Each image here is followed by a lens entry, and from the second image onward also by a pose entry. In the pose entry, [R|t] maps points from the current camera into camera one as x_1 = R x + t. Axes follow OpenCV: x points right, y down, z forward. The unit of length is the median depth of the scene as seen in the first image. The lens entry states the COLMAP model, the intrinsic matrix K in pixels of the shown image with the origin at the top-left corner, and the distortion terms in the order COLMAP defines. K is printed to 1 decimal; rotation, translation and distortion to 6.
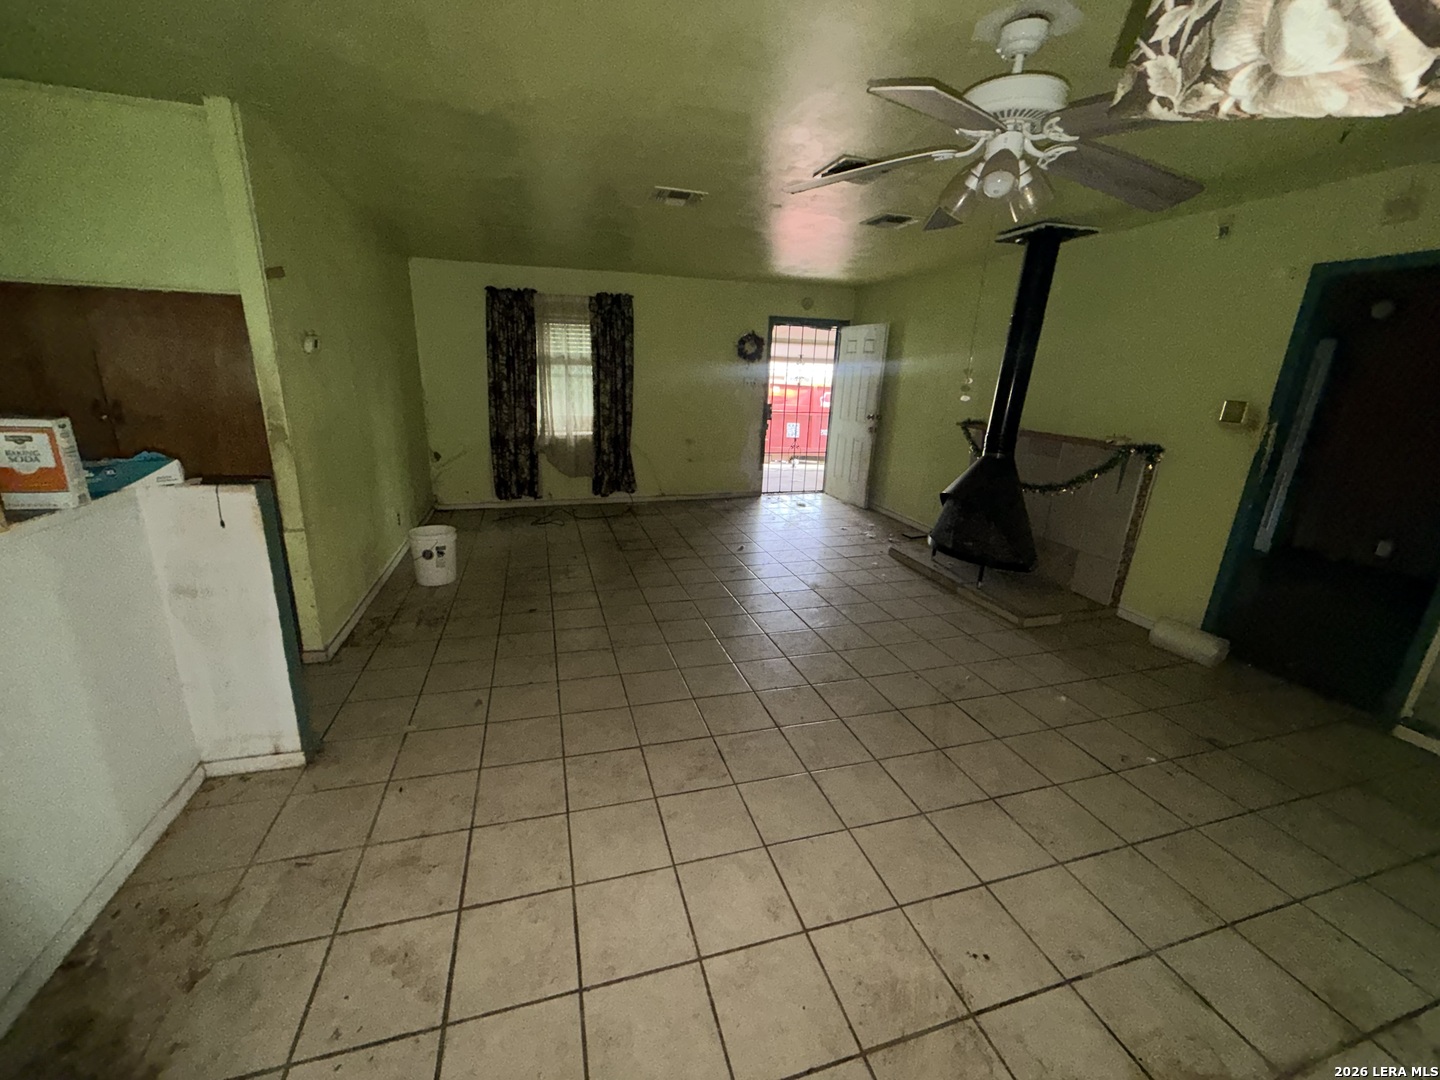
lens RADIAL K [[573.7, 0, 717.8], [0, 573.7, 541.0], [0, 0, 1]] dist [0.000046, 0.000012]
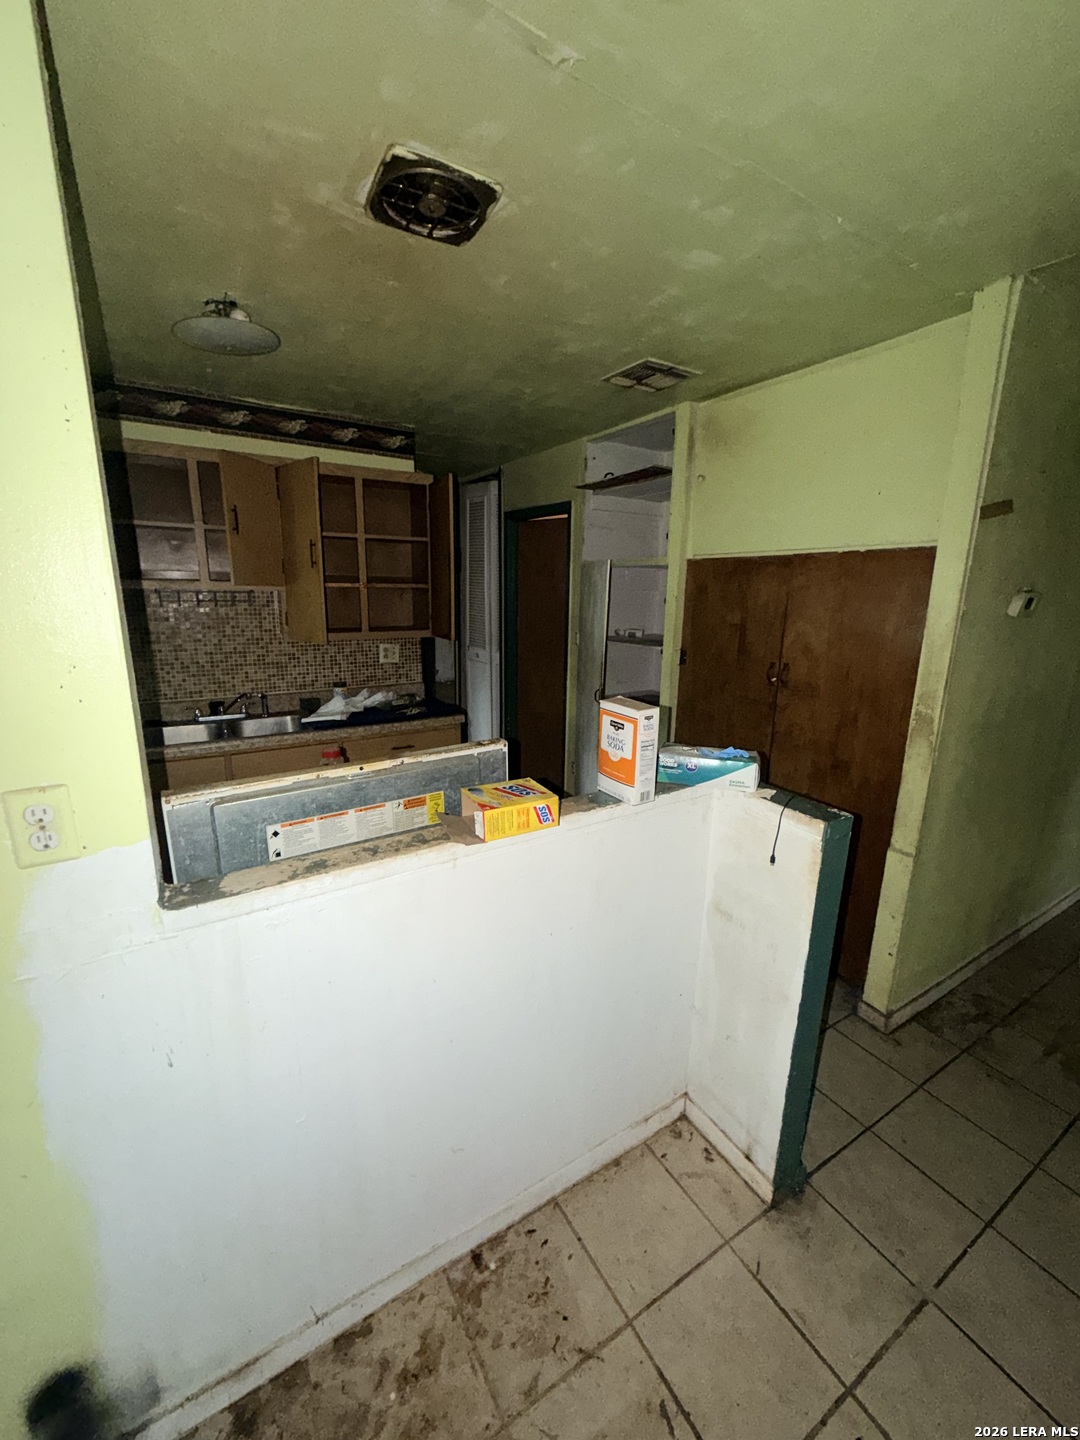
lens RADIAL K [[573.7, 0, 536.2], [0, 573.7, 721.8], [0, 0, 1]] dist [0.000046, 0.000012]
pose [[0.247069, 0.178820, -0.952355, -0.260869], [-0.276661, 0.954932, 0.107530, -0.185764], [0.928663, 0.236912, 0.285407, 0.451510]]
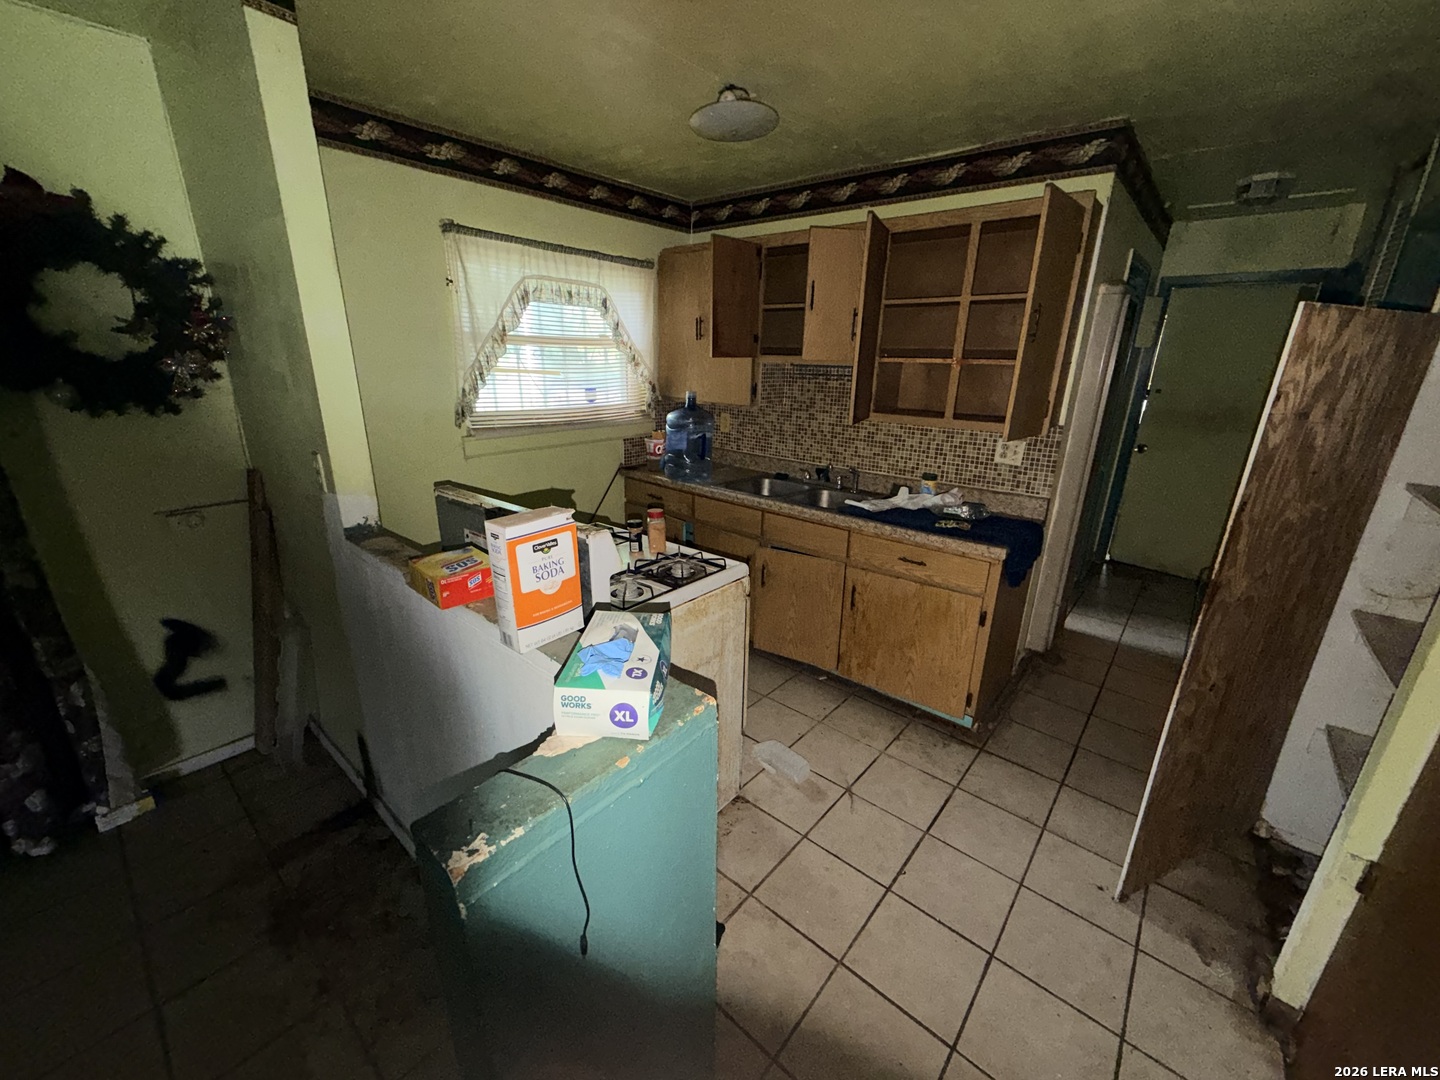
lens RADIAL K [[573.7, 0, 717.2], [0, 573.7, 542.3], [0, 0, 1]] dist [0.000046, 0.000012]
pose [[-0.840722, 0.109252, -0.530331, -0.489549], [-0.207191, 0.839982, 0.501499, -0.297710], [0.500259, 0.531501, -0.683555, 0.785428]]
